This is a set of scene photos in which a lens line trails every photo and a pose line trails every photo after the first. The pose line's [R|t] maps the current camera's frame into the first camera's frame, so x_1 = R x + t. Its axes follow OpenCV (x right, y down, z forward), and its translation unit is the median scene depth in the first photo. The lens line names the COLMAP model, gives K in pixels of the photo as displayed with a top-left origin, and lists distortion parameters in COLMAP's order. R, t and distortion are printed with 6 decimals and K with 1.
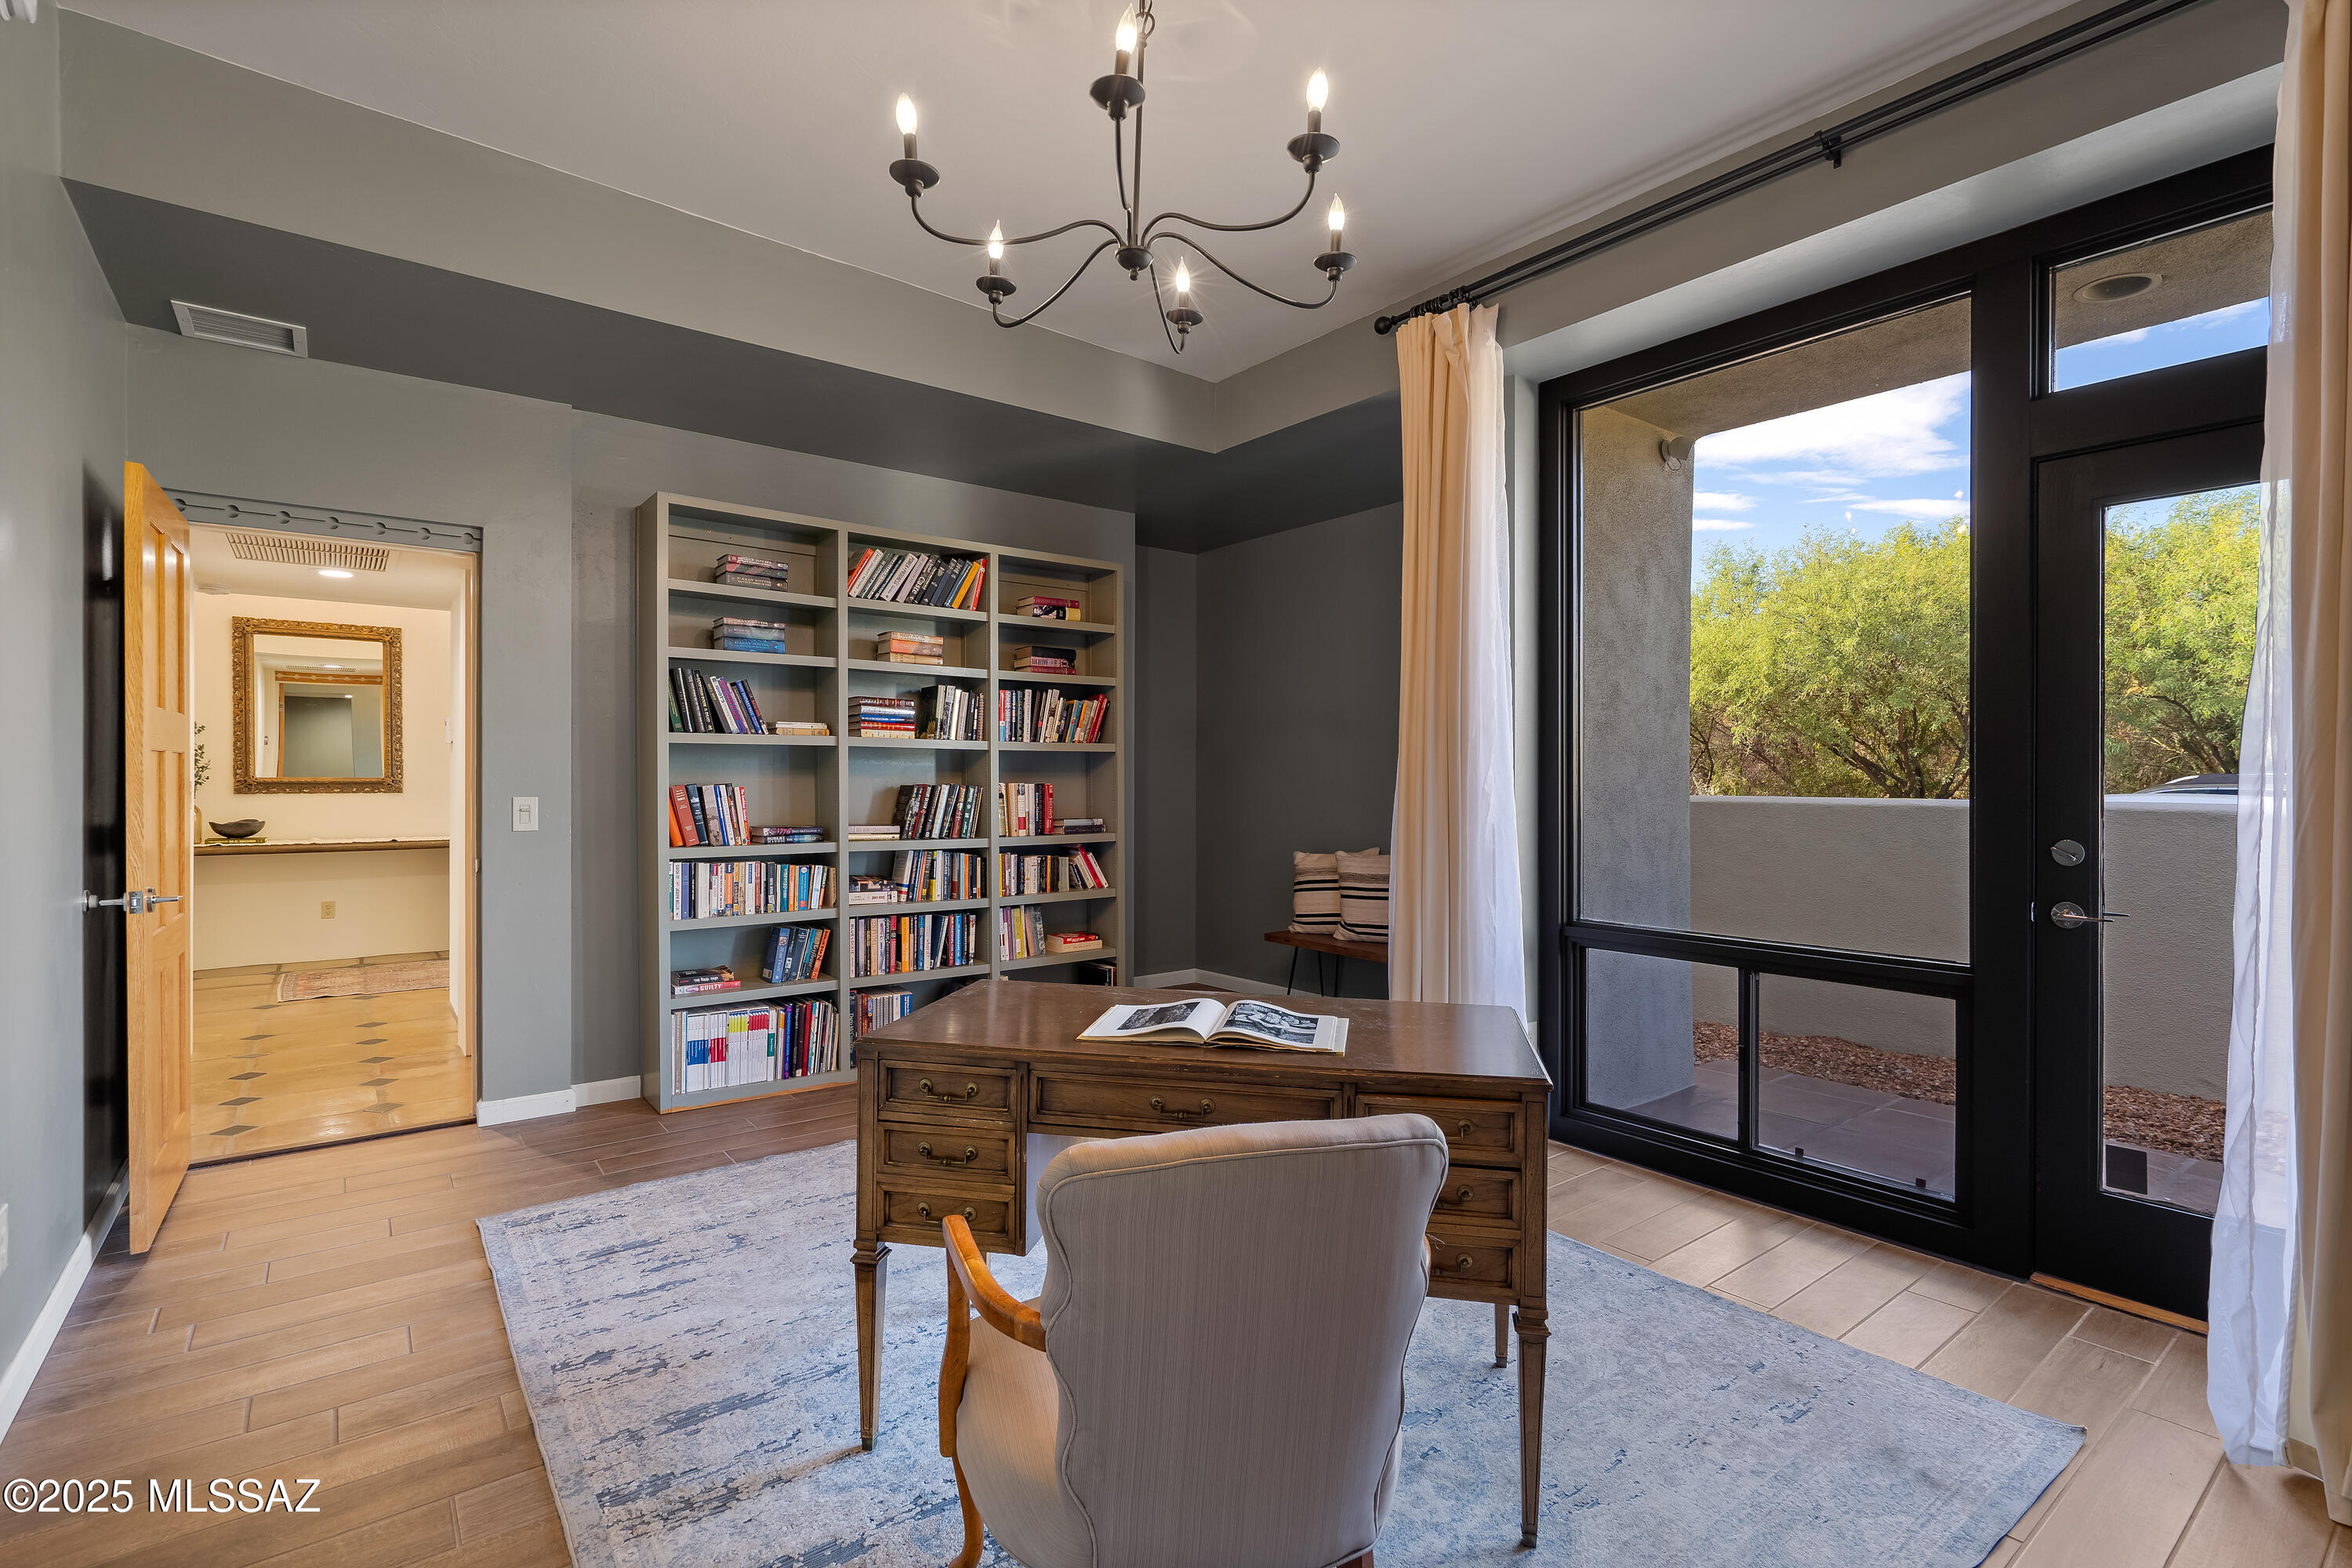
lens RADIAL K [[1095.4, 0, 1188.3], [0, 1095.4, 783.4], [0, 0, 1]] dist [-0.008219, 0.003561]
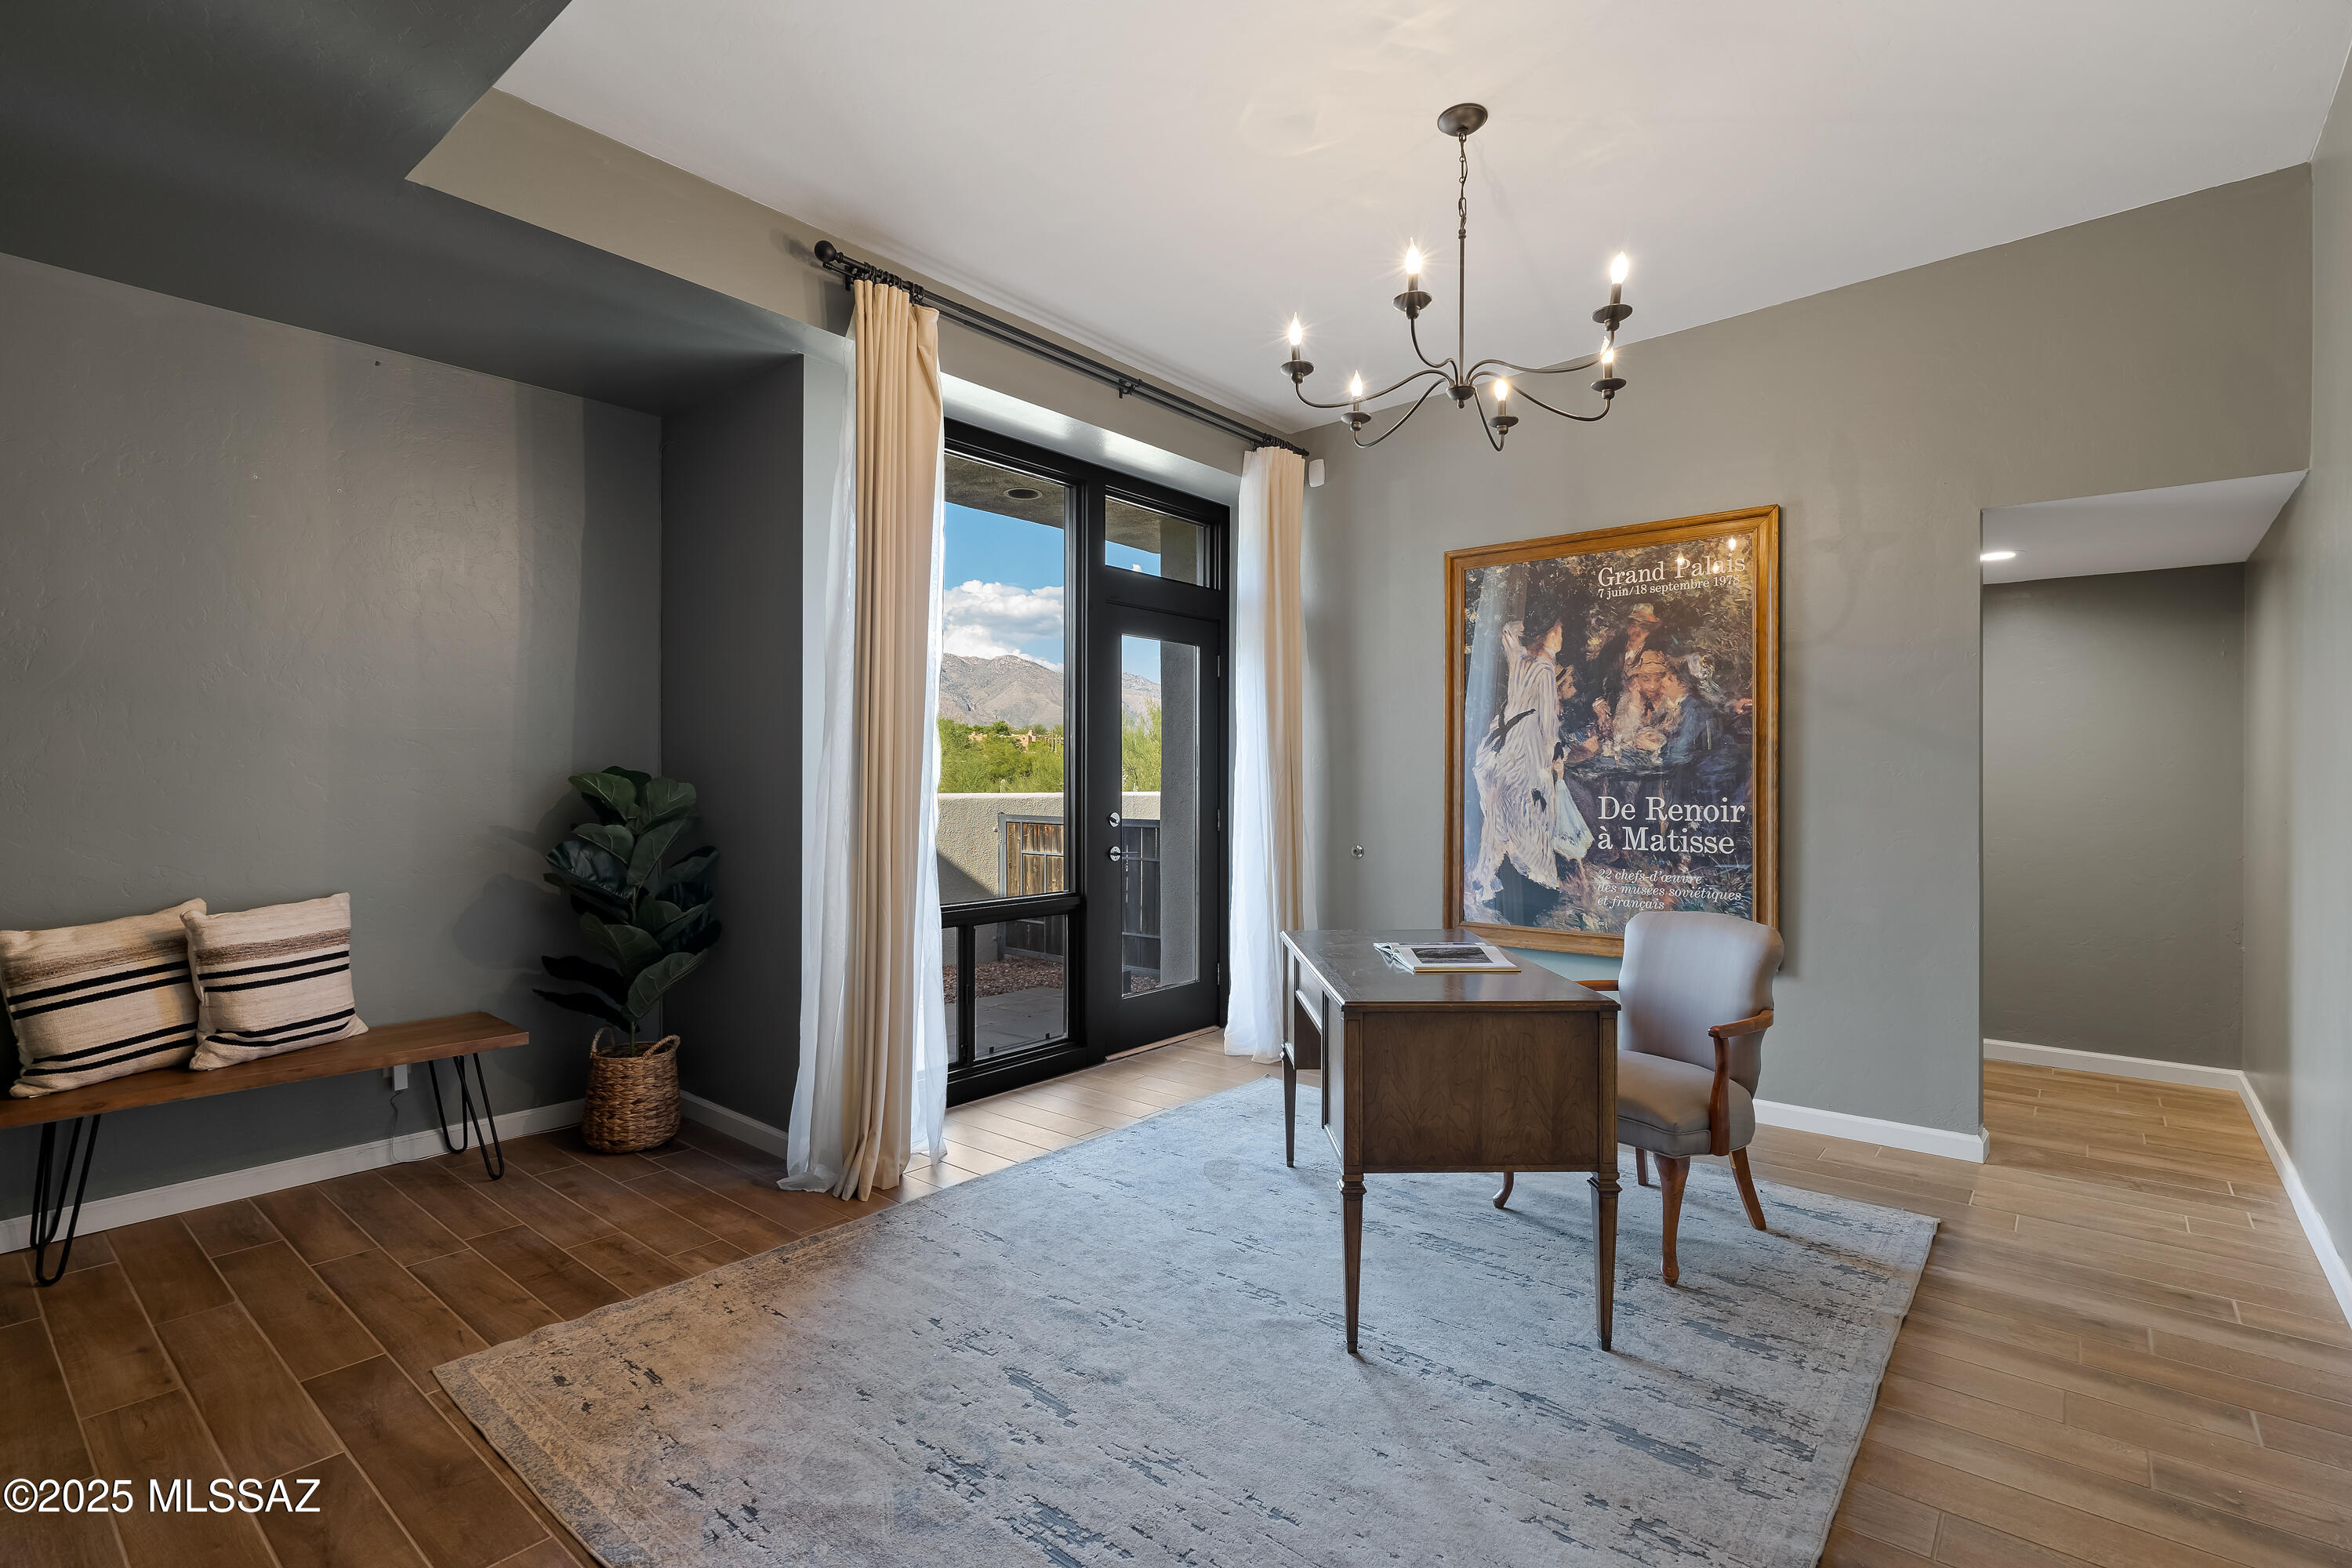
lens RADIAL K [[1095.4, 0, 1186.9], [0, 1095.4, 780.5], [0, 0, 1]] dist [-0.008219, 0.003561]
pose [[-0.219876, -0.001535, 0.975527, -1.255769], [0.002428, 0.999995, 0.002120, -0.006866], [-0.975525, 0.002835, -0.219871, 1.589273]]
